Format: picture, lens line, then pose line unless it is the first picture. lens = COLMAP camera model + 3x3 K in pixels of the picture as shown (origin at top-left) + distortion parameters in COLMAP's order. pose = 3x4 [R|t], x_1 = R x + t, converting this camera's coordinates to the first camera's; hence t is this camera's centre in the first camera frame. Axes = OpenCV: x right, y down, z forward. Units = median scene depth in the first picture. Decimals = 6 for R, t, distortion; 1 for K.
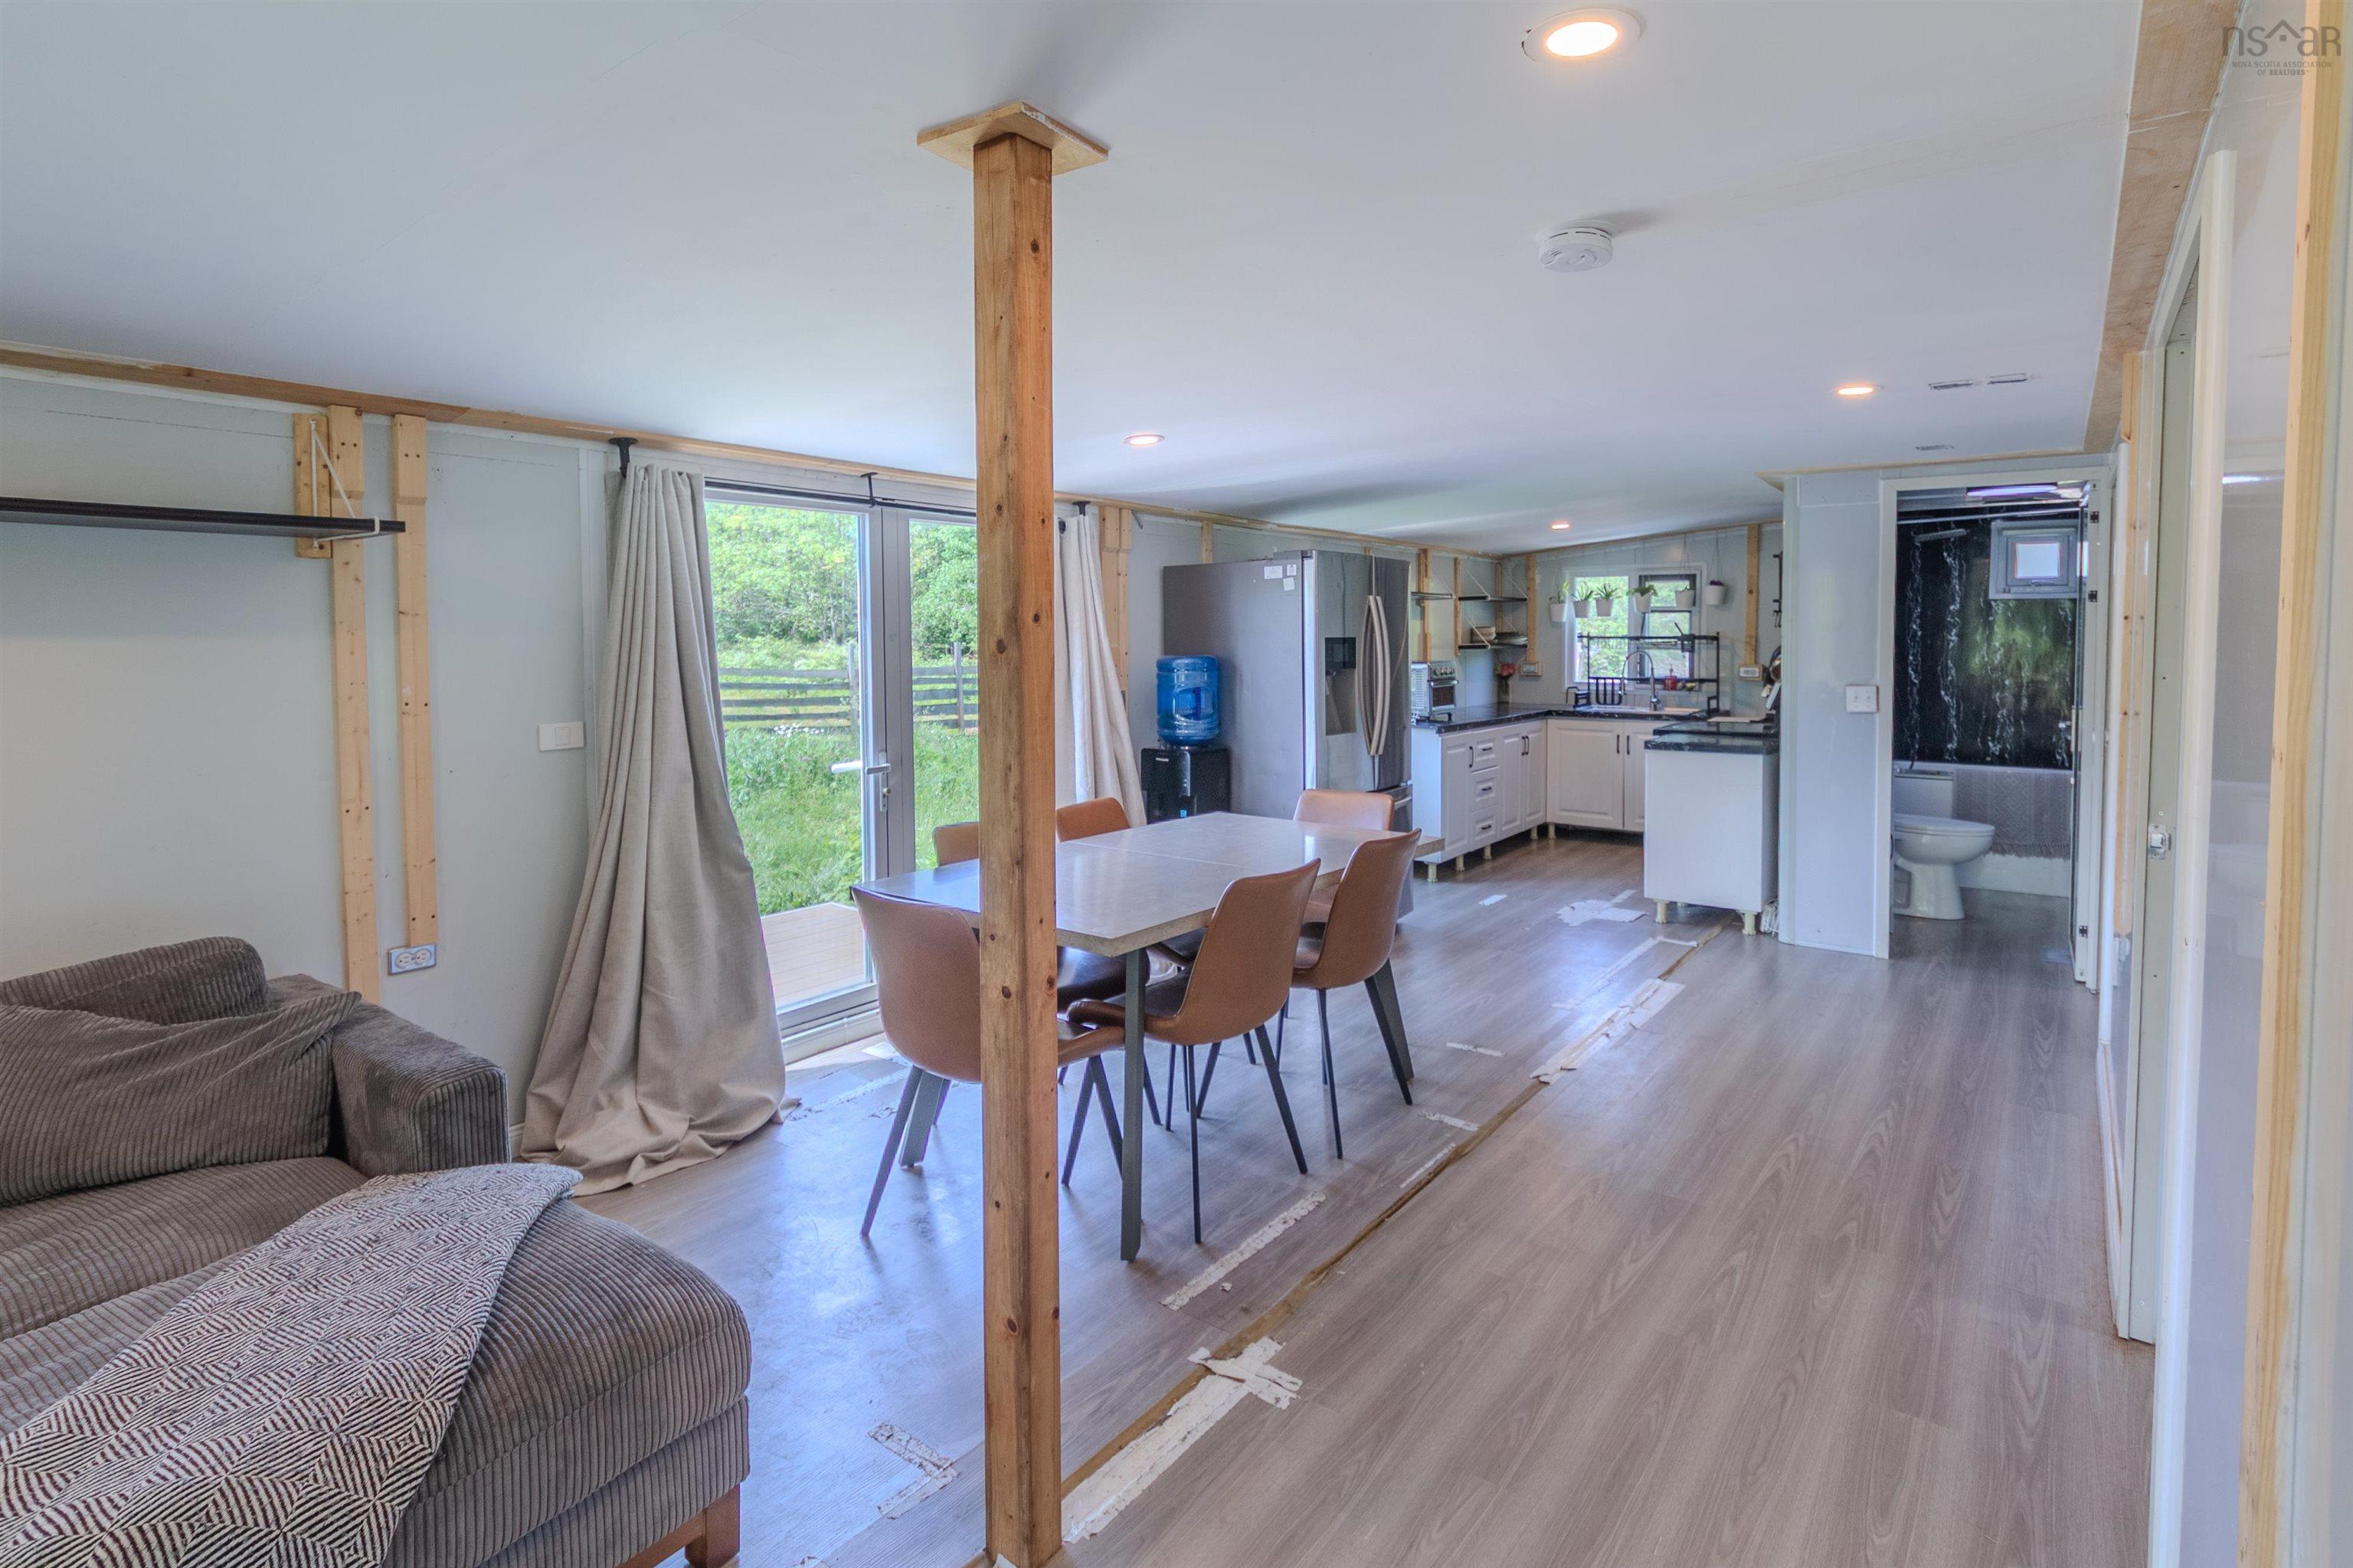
lens RADIAL K [[1173.2, 0, 1184.9], [0, 1173.2, 679.1], [0, 0, 1]] dist [0.000341, -0.000029]
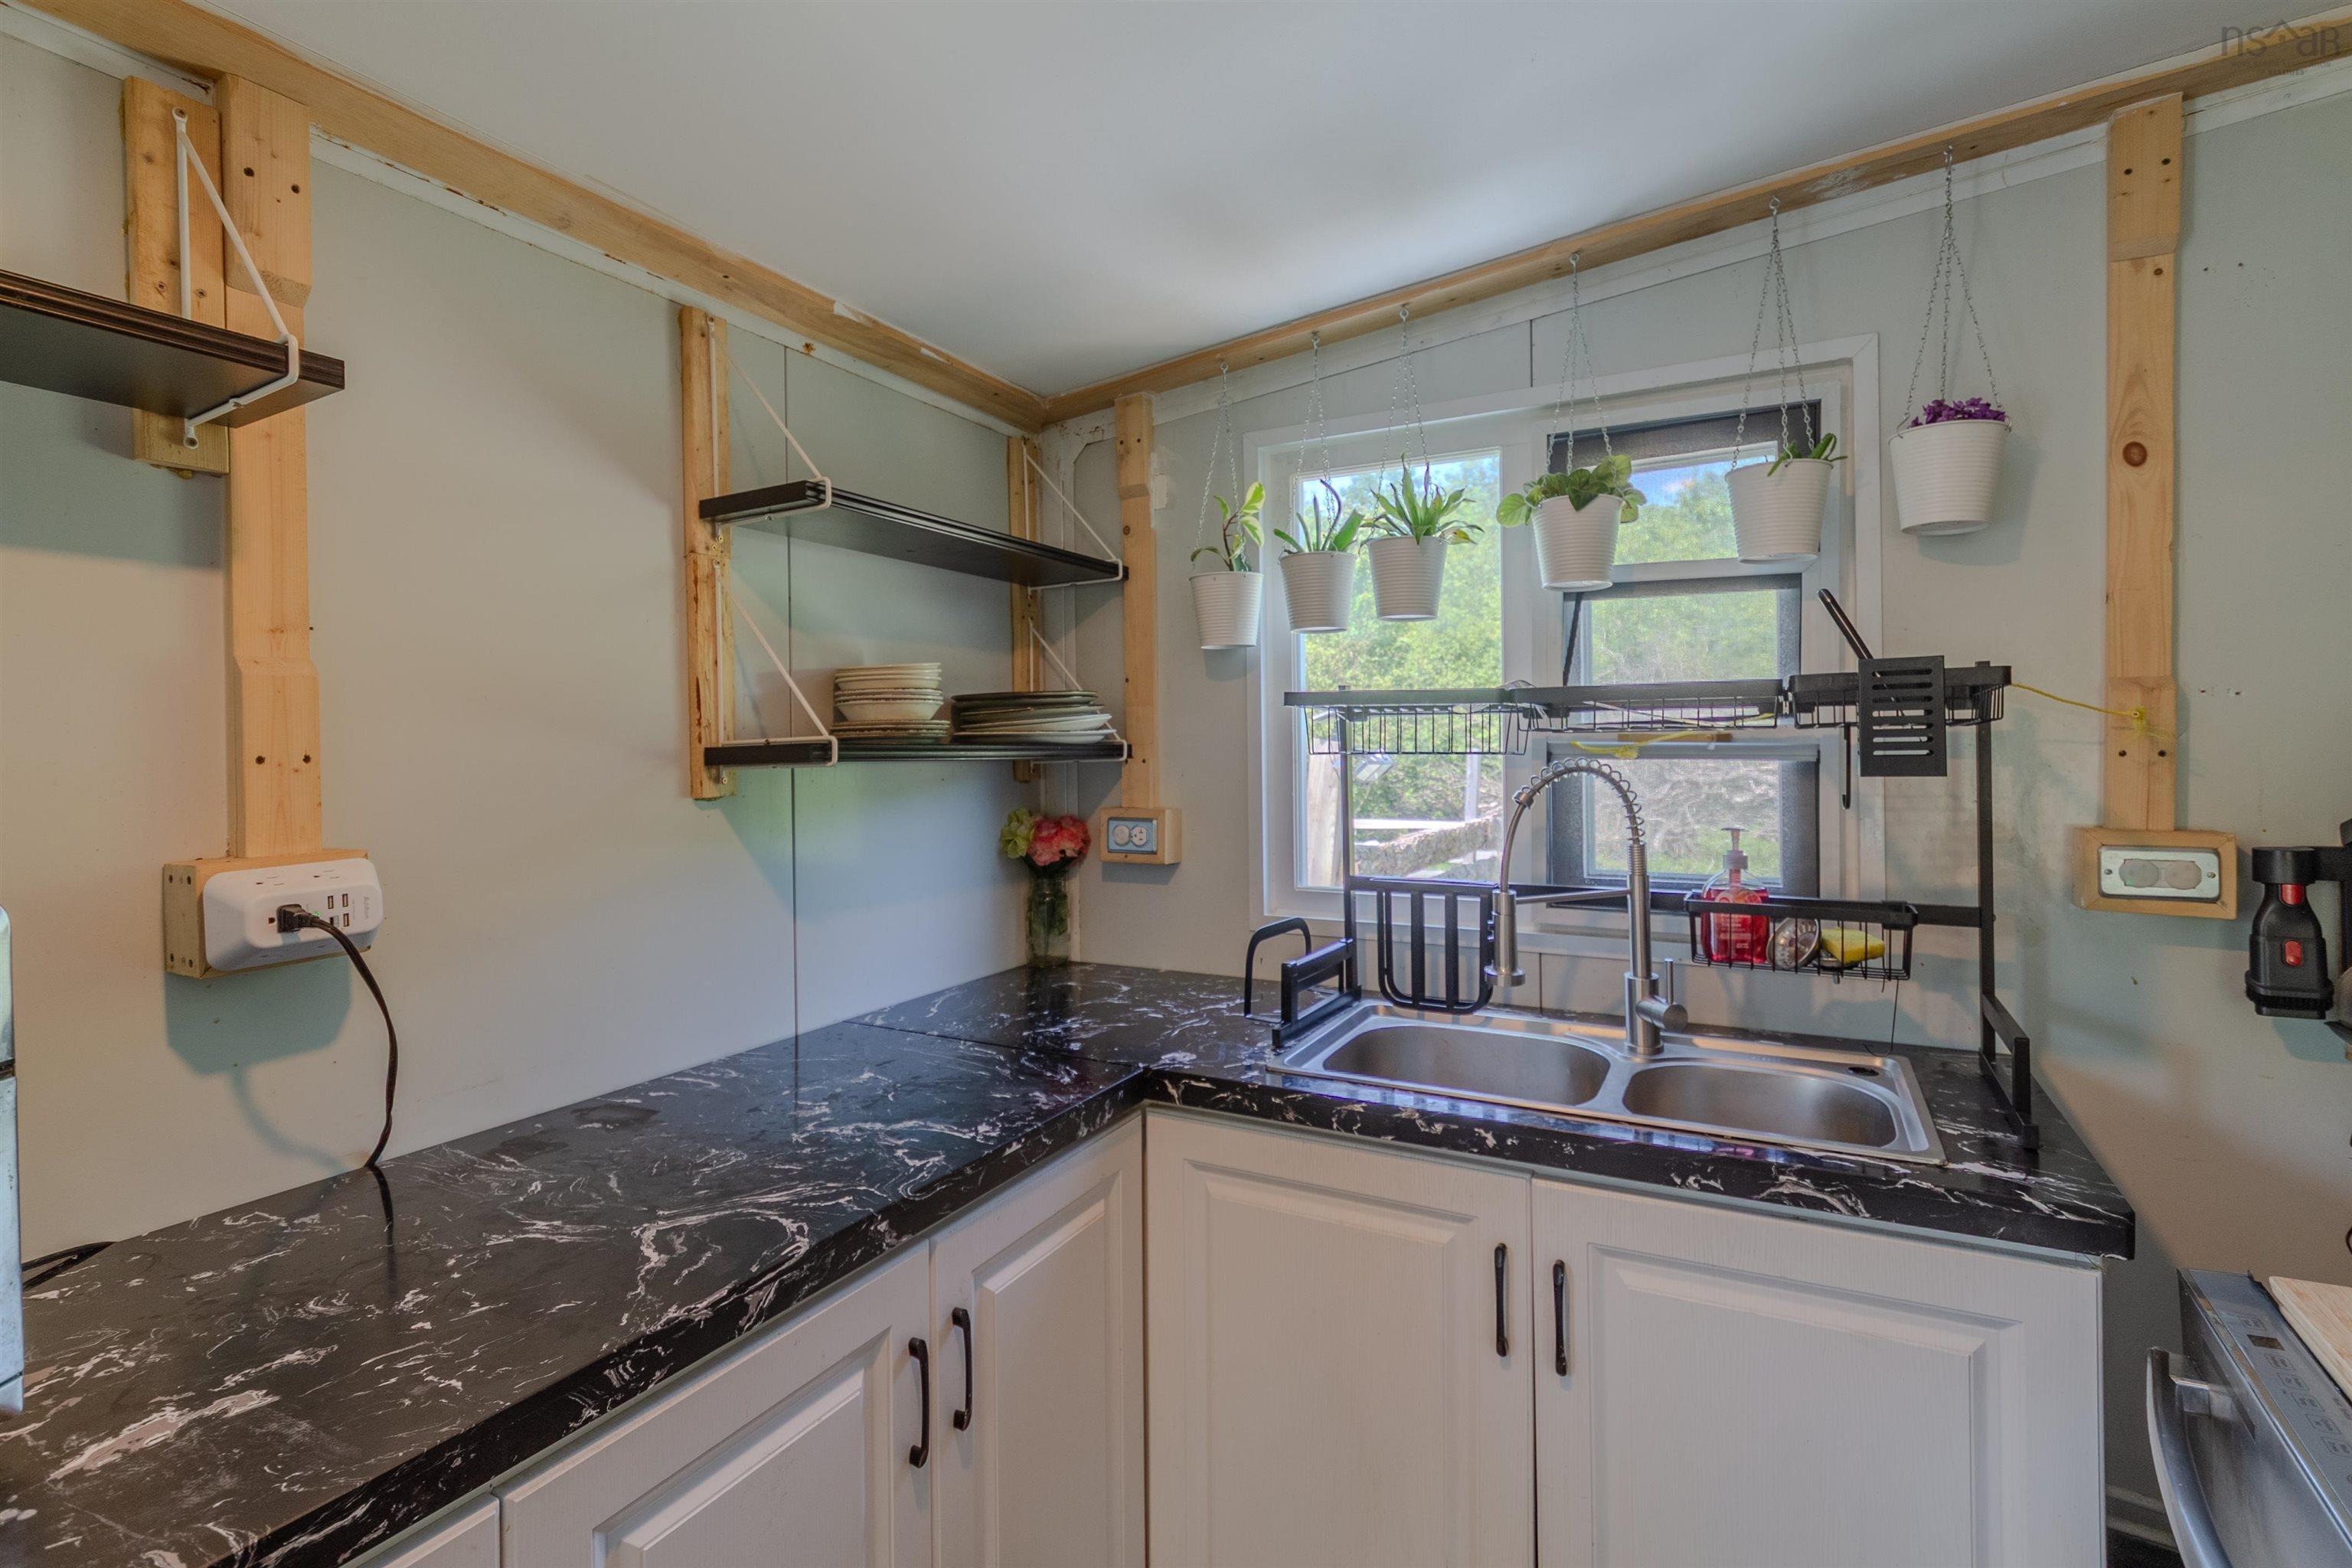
lens RADIAL K [[1107.6, 0, 1172.3], [0, 1107.6, 743.8], [0, 0, 1]] dist [0.001151, -0.000195]
pose [[0.992198, -0.009369, 0.124318, 0.293576], [0.014510, 0.999074, -0.040507, -0.020860], [-0.123823, 0.041994, 0.991415, 0.816654]]
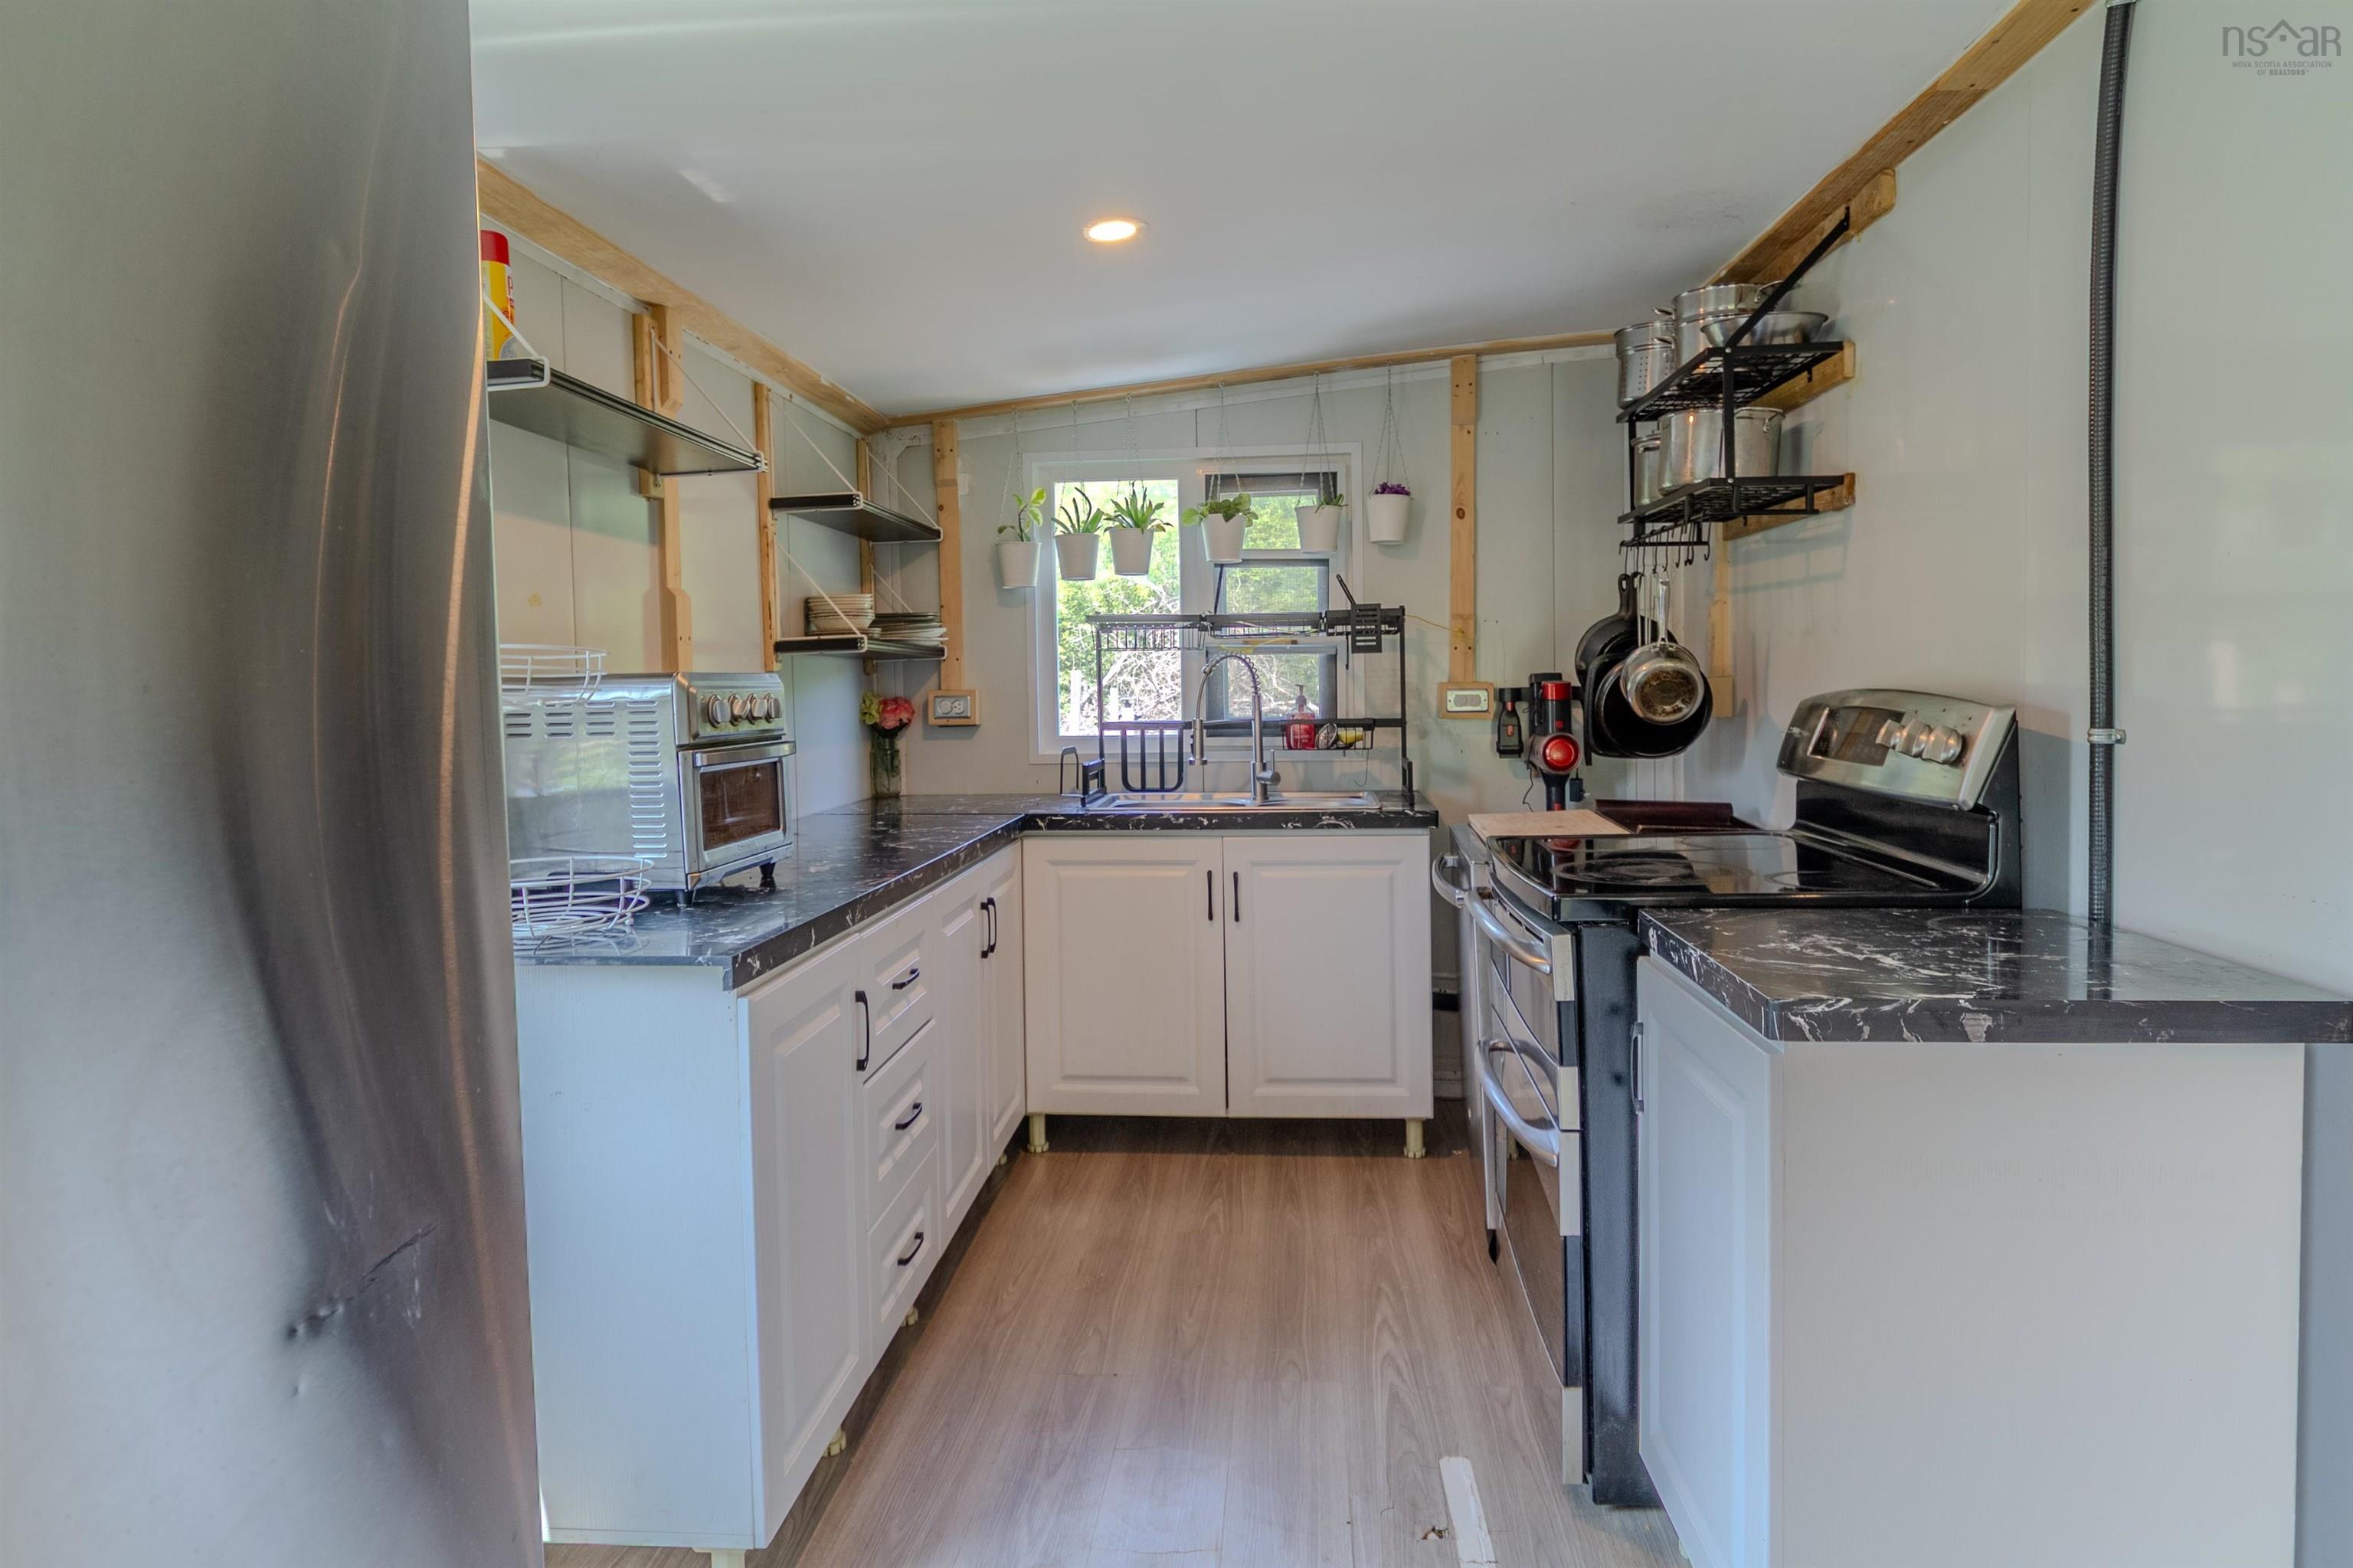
lens RADIAL K [[1403.5, 0, 1176.7], [0, 1403.5, 719.6], [0, 0, 1]] dist [-0.001106, -0.000063]
pose [[0.859747, -0.025633, 0.510076, 0.126521], [0.034820, 0.999358, -0.008469, 0.001751], [-0.509531, 0.025042, 0.860088, 0.596299]]
